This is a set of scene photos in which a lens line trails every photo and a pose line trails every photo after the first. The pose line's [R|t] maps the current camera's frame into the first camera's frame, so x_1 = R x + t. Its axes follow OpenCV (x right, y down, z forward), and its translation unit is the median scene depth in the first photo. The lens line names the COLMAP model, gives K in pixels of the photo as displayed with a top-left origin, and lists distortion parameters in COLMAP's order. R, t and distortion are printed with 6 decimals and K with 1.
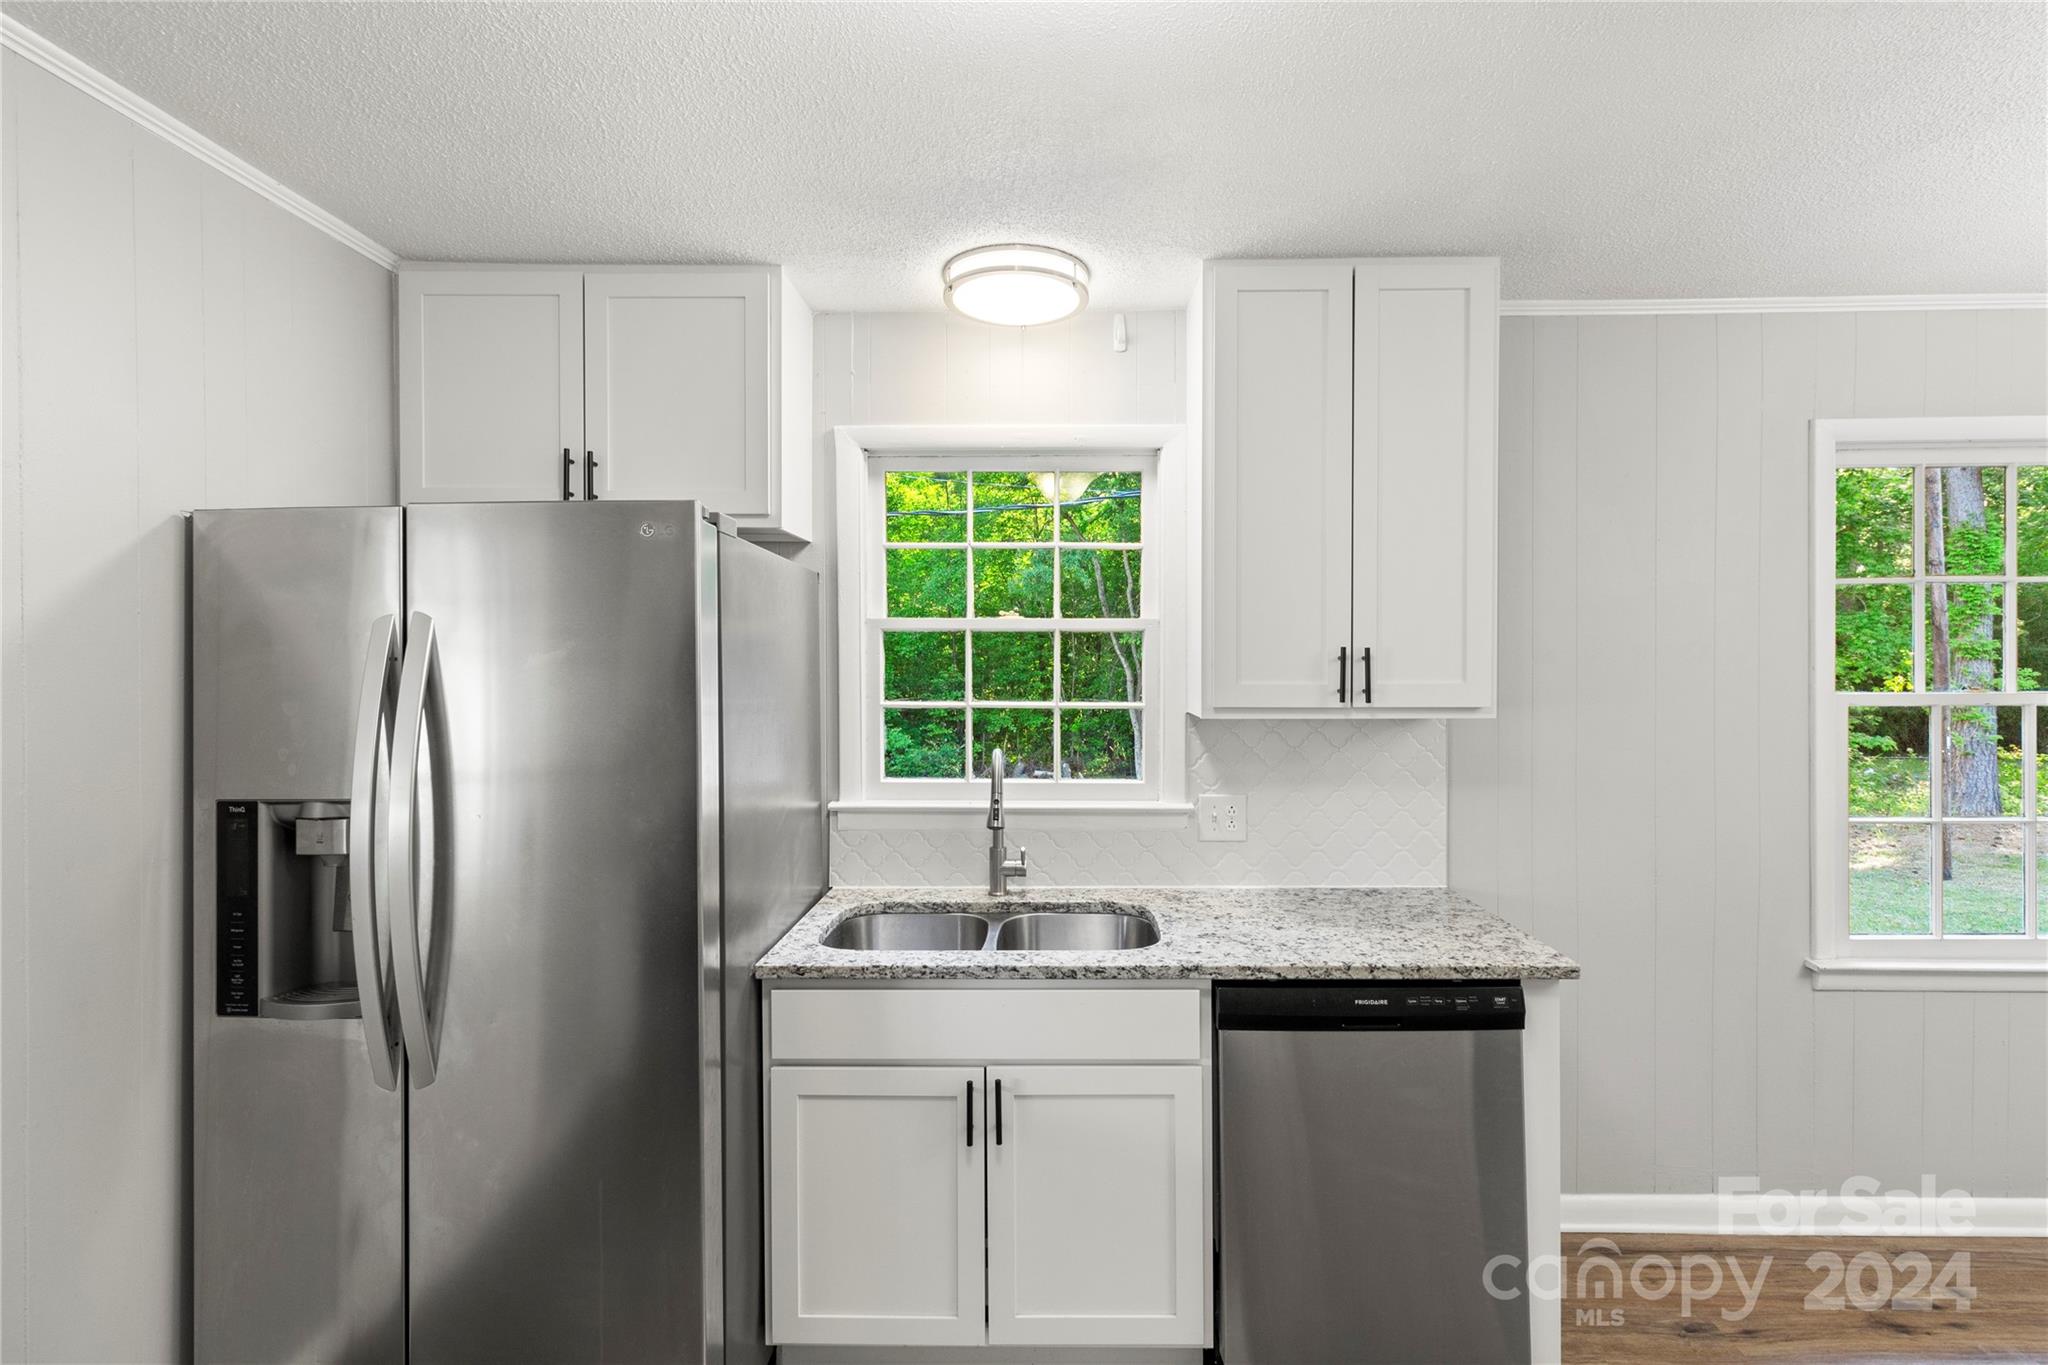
lens RADIAL K [[957.5, 0, 1022.0], [0, 957.5, 665.6], [0, 0, 1]] dist [0.001251, 0.000235]
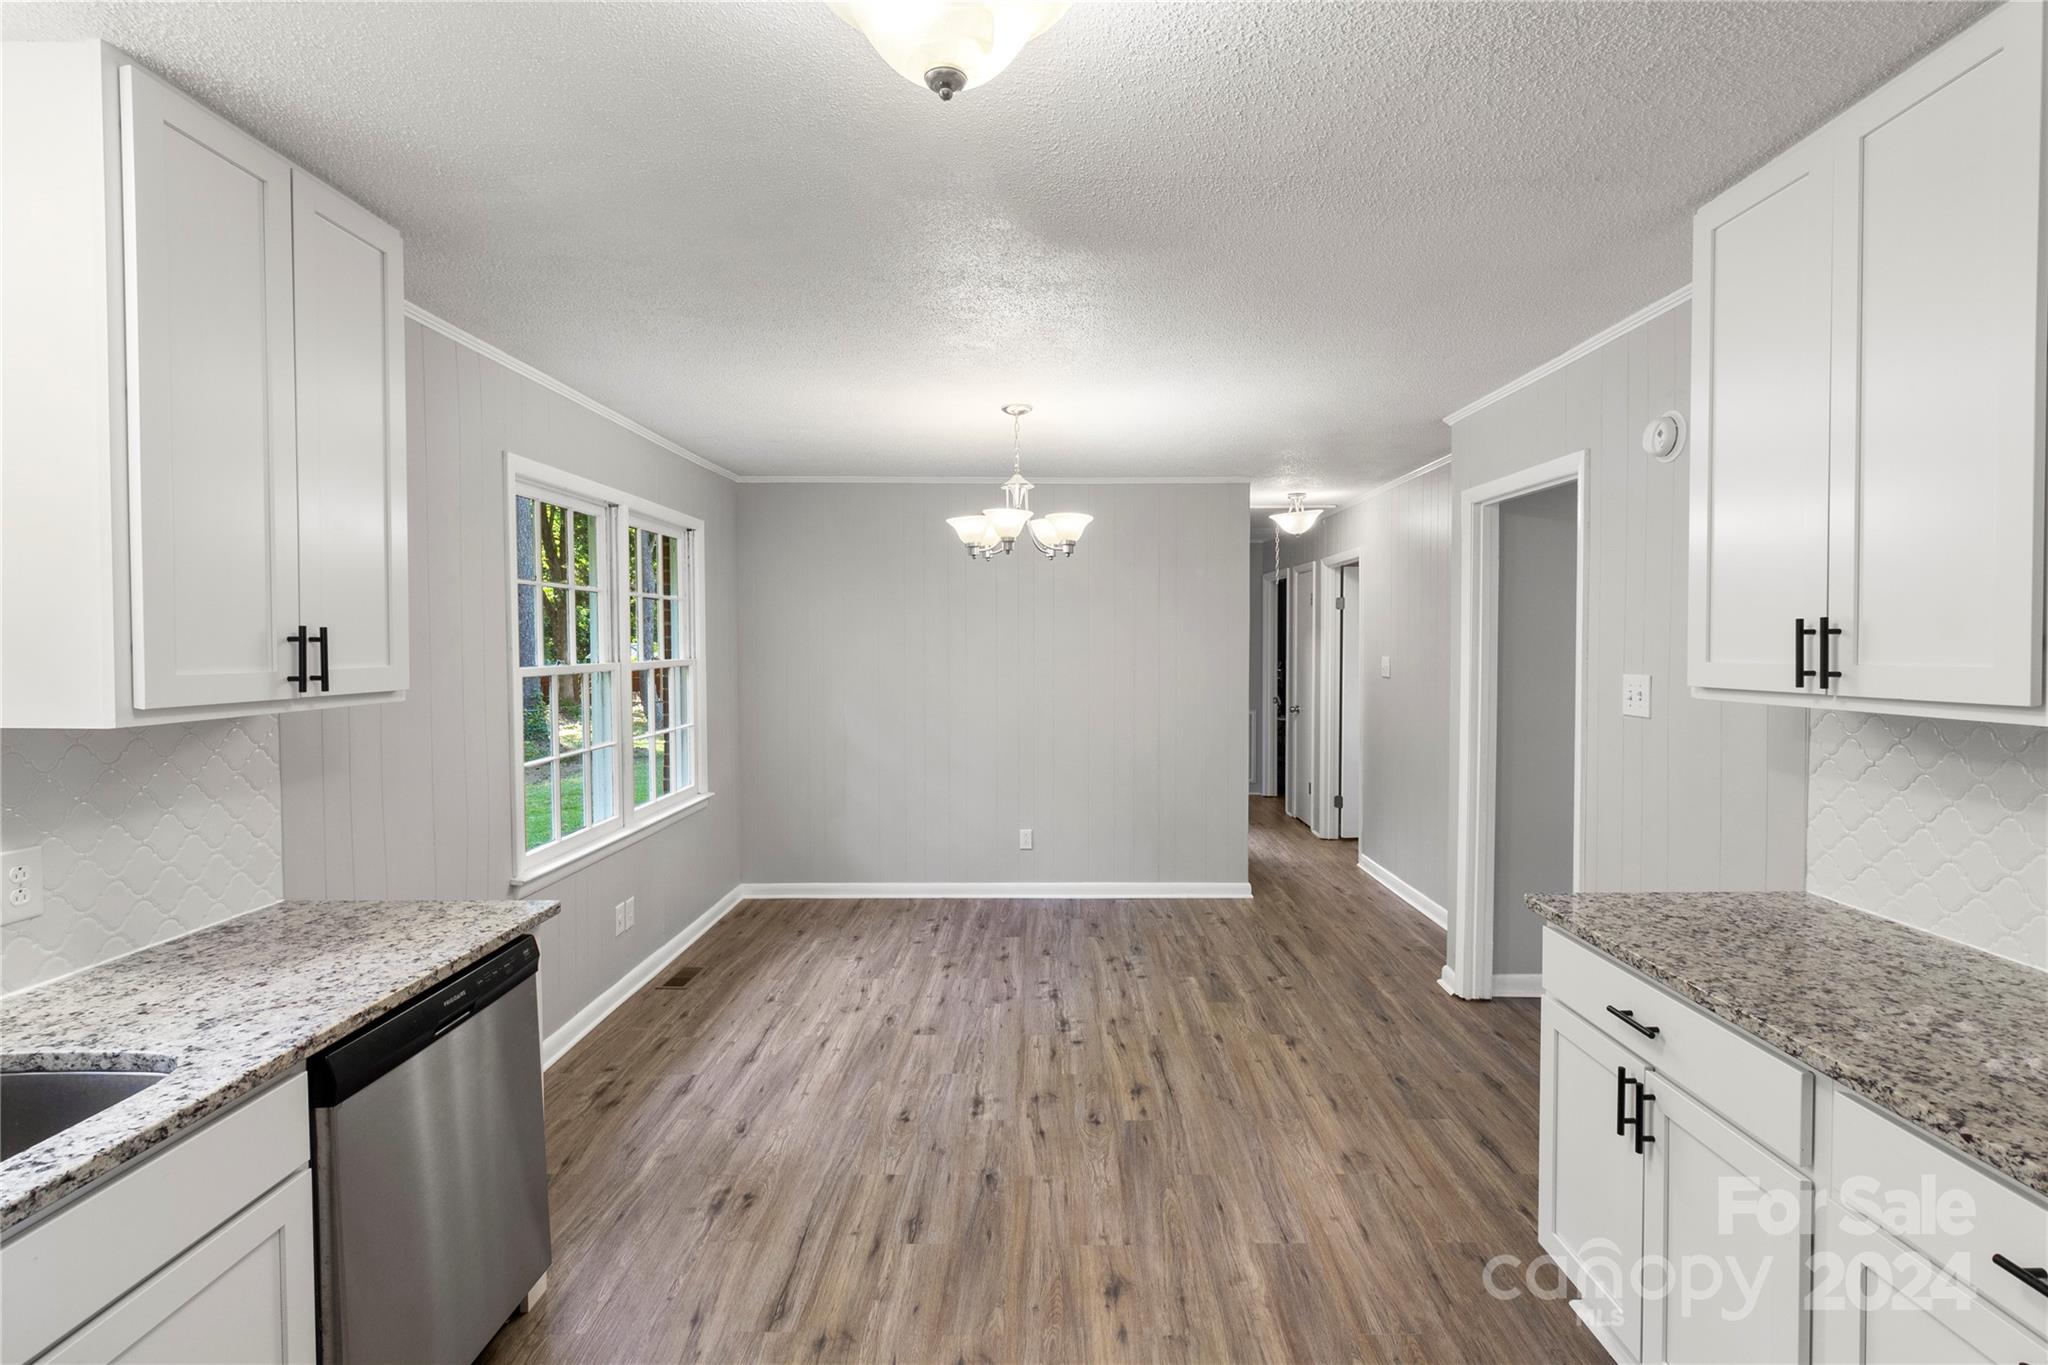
lens RADIAL K [[946.1, 0, 1042.7], [0, 946.1, 665.6], [0, 0, 1]] dist [0.001892, 0.000237]
pose [[-0.020140, -0.022617, 0.999541, -0.557780], [0.011201, 0.999676, 0.022845, 0.004018], [-0.999734, 0.011656, -0.019880, 0.409052]]
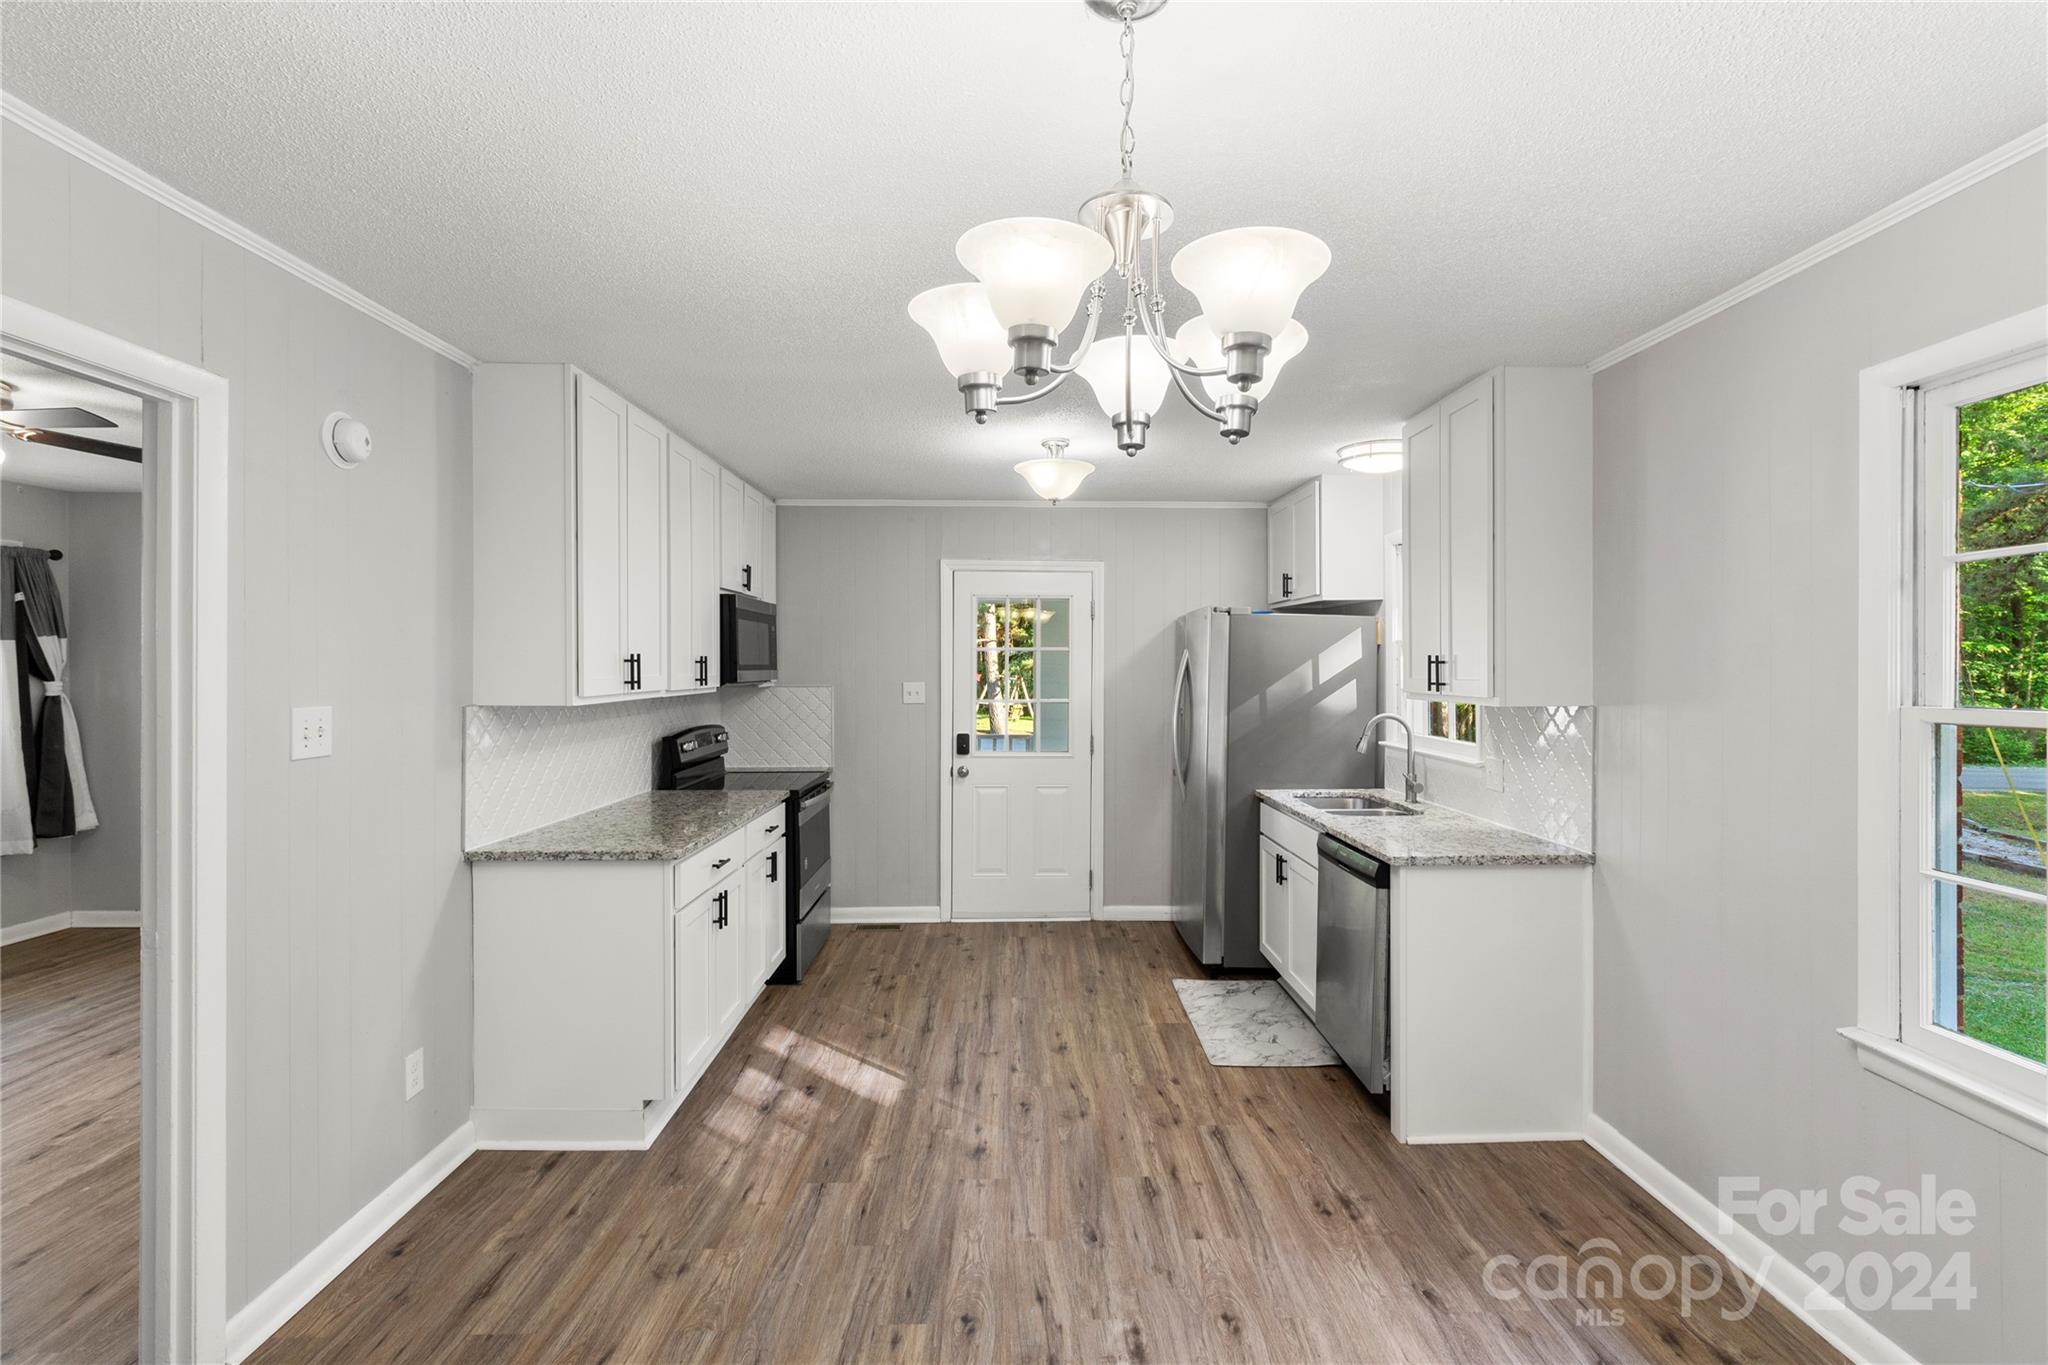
lens RADIAL K [[946.1, 0, 1042.7], [0, 946.1, 665.6], [0, 0, 1]] dist [0.001892, 0.000237]
pose [[0.051615, 0.001631, -0.998666, 2.042820], [-0.008520, 0.999963, 0.001192, 0.000683], [0.998631, 0.008447, 0.051627, 0.327629]]
